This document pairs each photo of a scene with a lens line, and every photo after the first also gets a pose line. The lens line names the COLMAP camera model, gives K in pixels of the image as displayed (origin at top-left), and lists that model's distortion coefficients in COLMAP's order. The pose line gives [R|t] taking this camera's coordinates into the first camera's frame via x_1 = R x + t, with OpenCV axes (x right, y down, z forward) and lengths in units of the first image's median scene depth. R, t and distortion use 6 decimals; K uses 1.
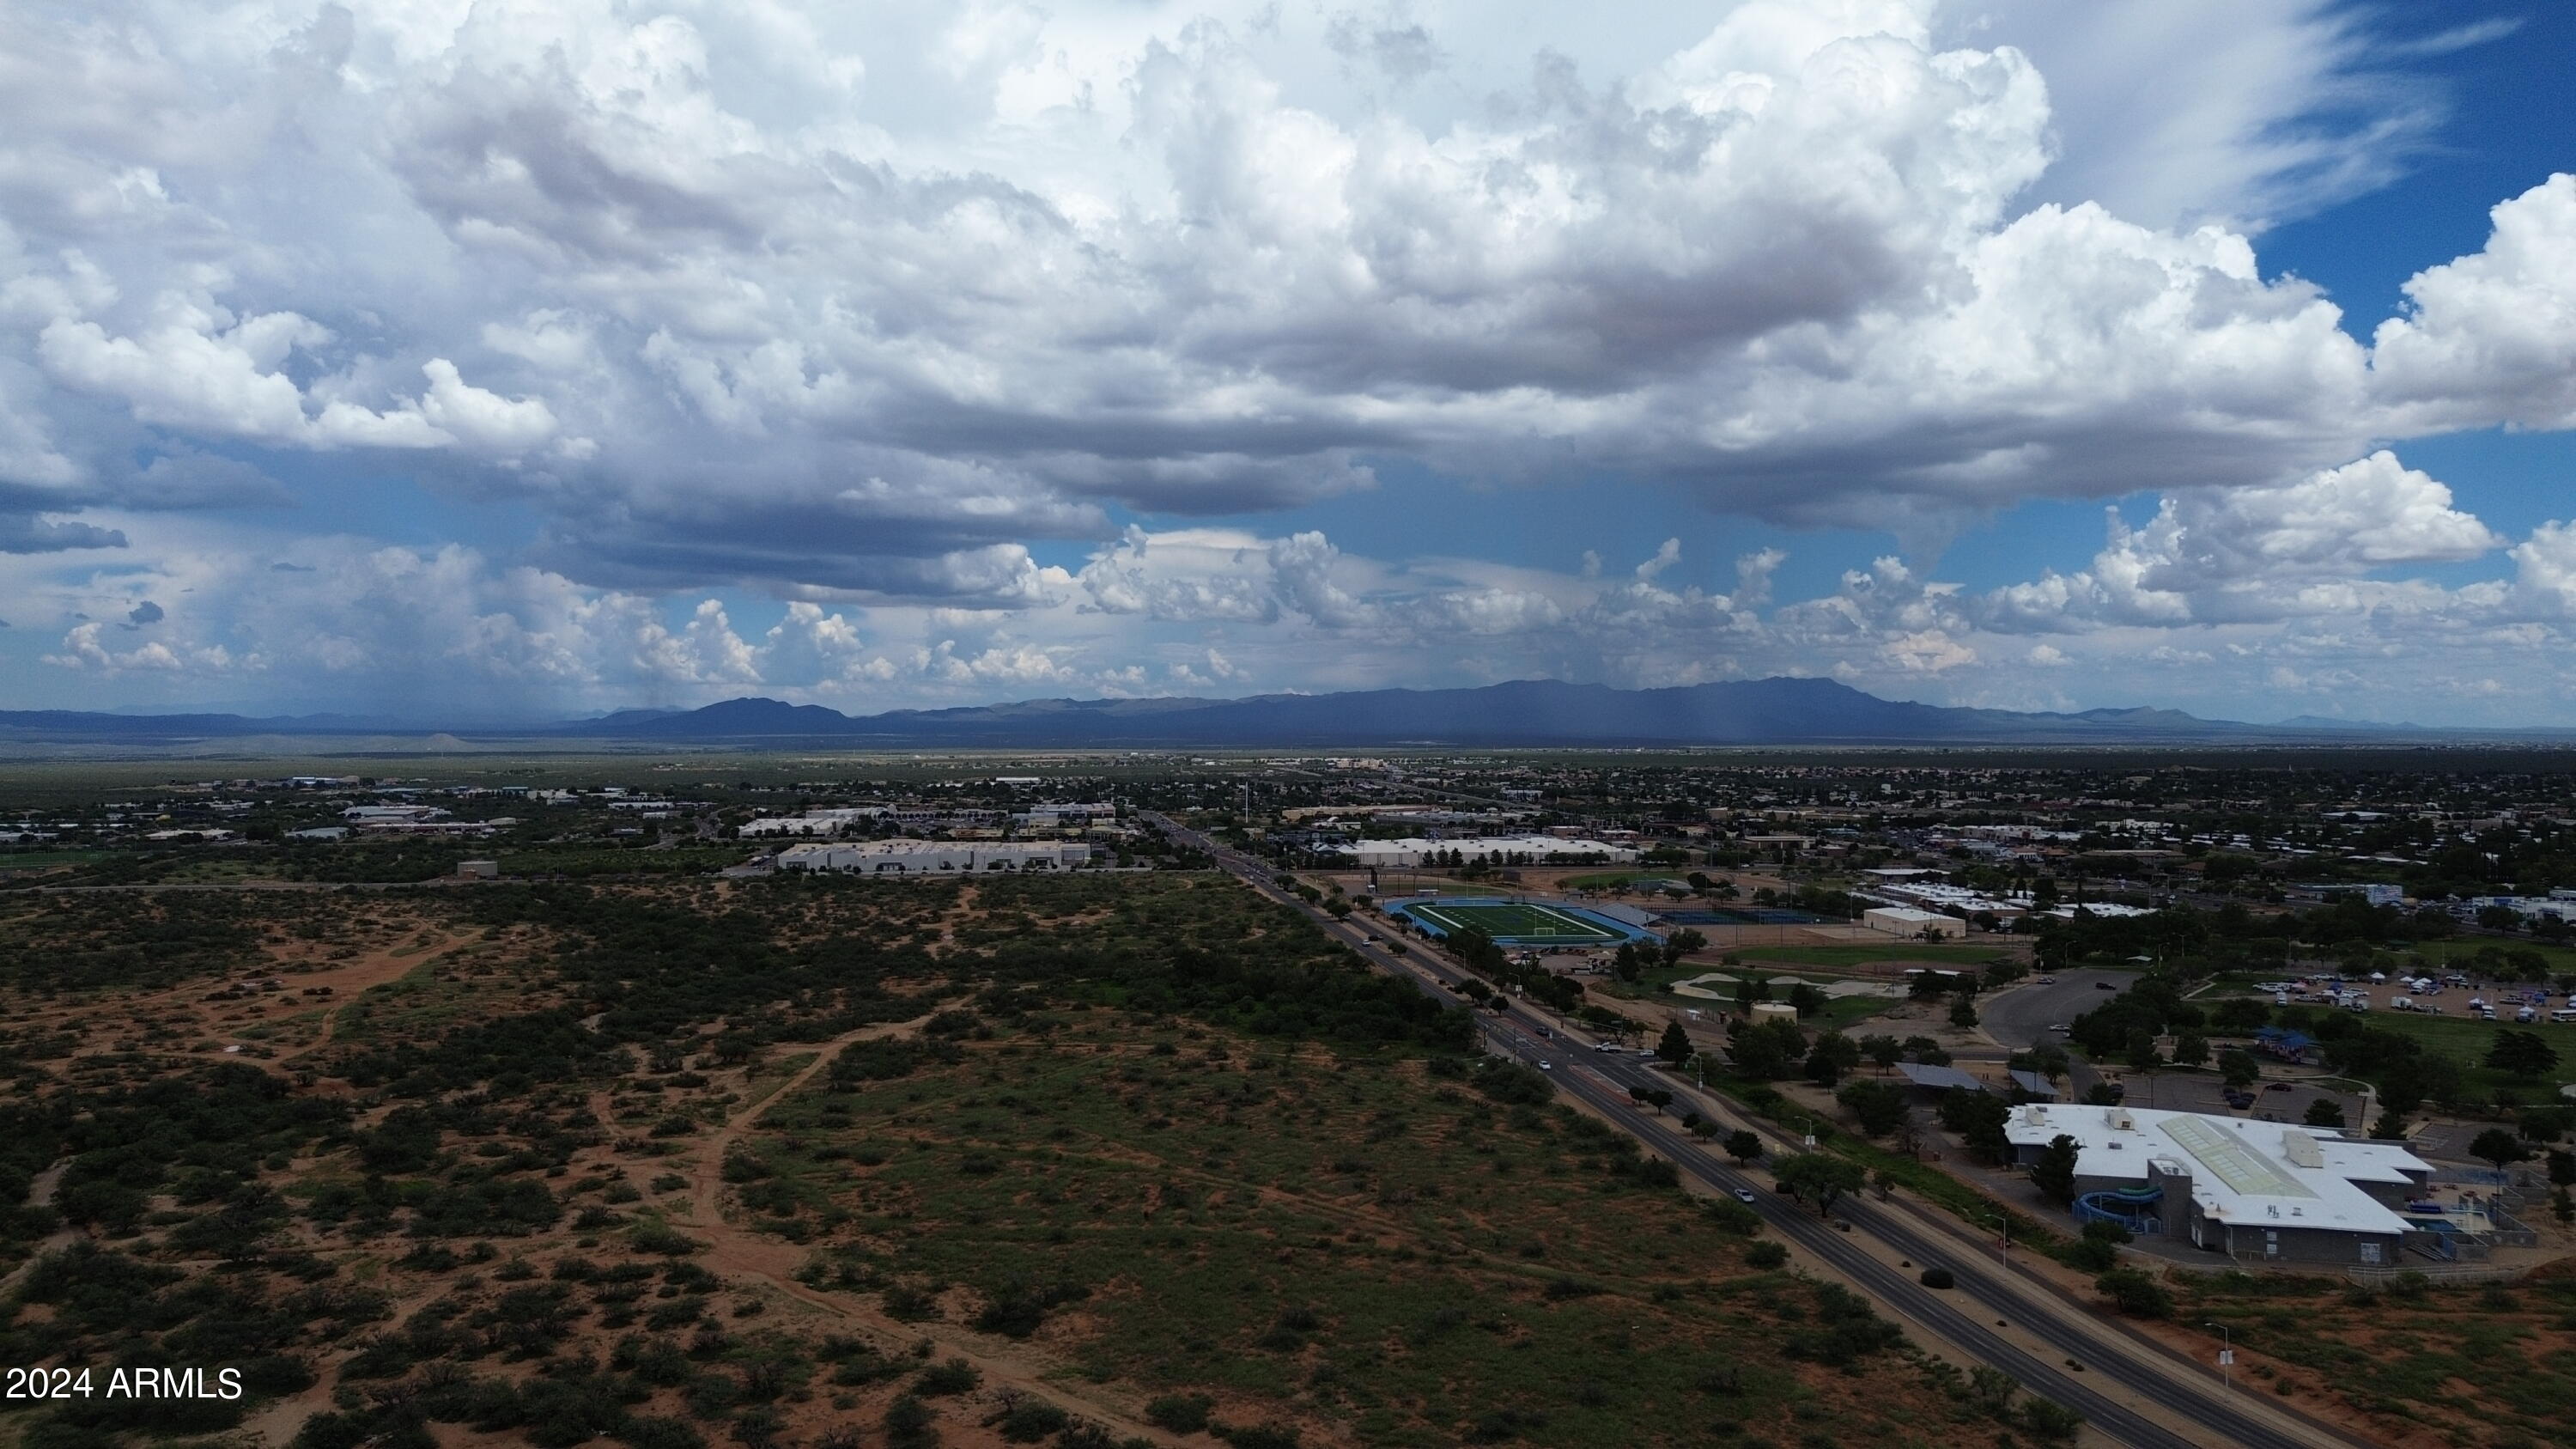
lens RADIAL K [[1816.1, 0, 1320.9], [0, 1816.1, 700.6], [0, 0, 1]] dist [0.086229, -0.091723]
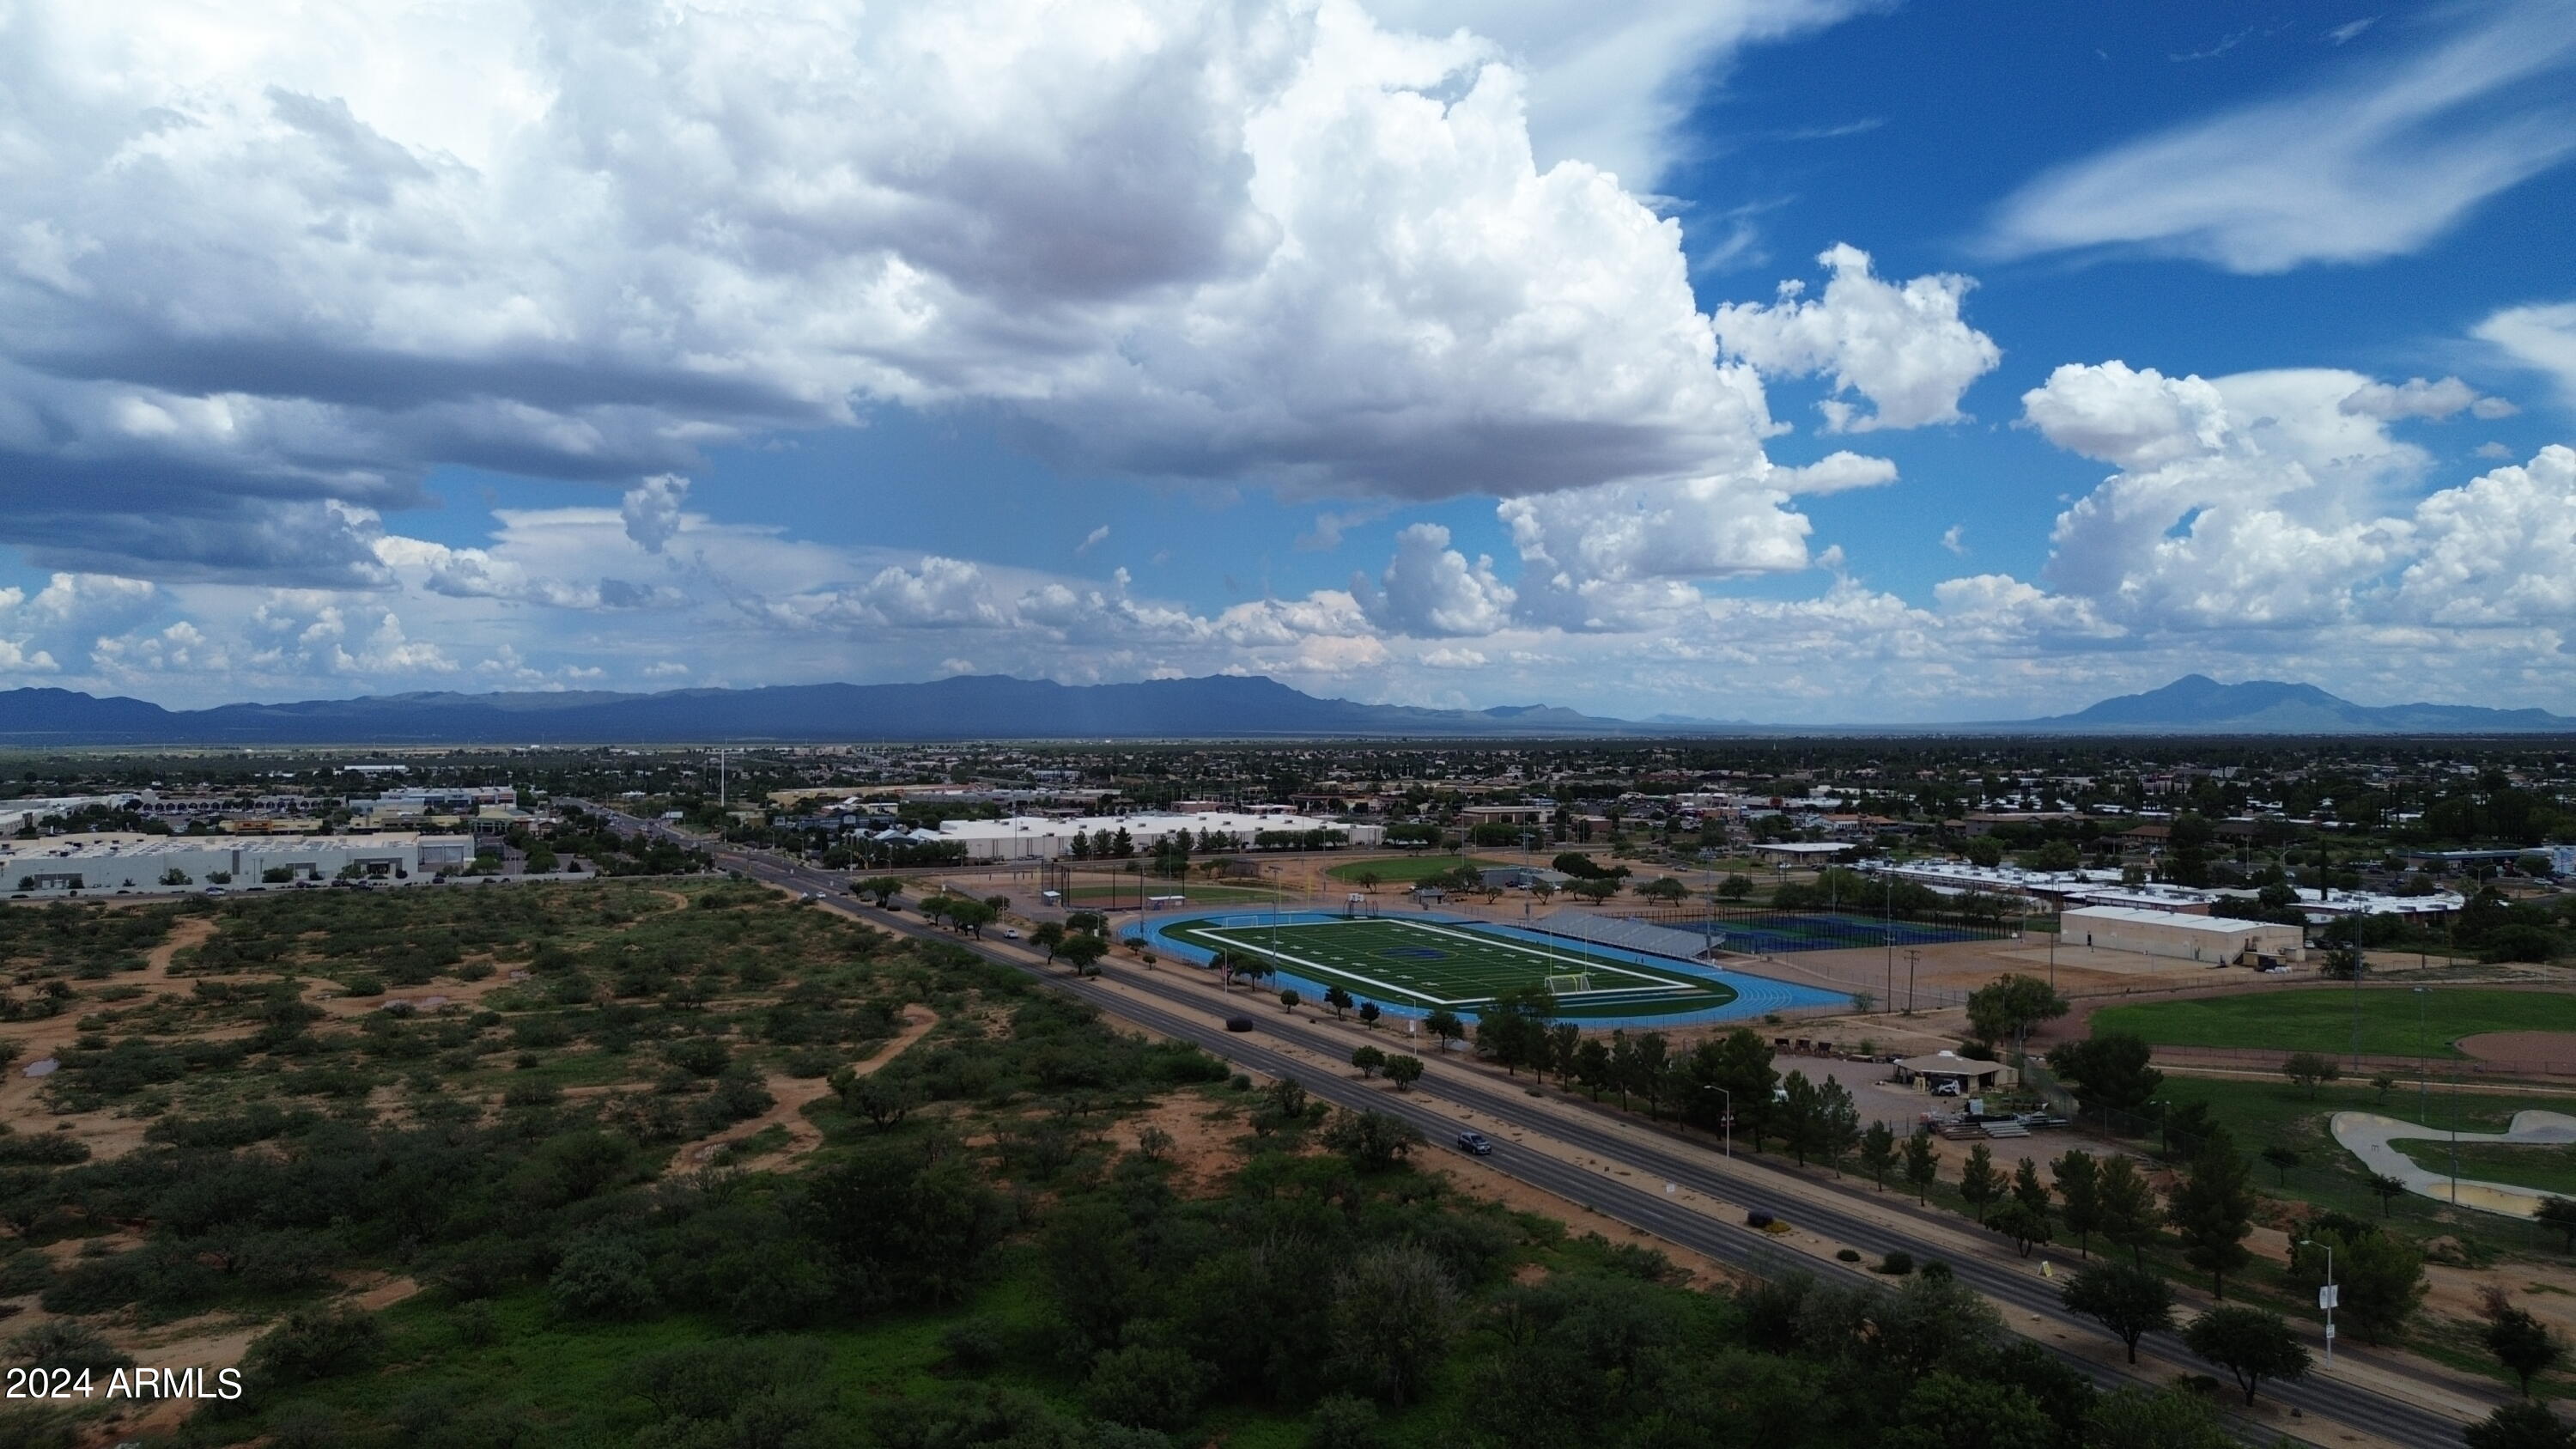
lens RADIAL K [[1822.7, 0, 1271.9], [0, 1822.7, 727.1], [0, 0, 1]] dist [0.025377, -0.008088]
pose [[0.960494, -0.003231, 0.278283, -0.043979], [-0.000848, 0.999894, 0.014534, 0.034852], [-0.278300, -0.014195, 0.960389, 0.361371]]
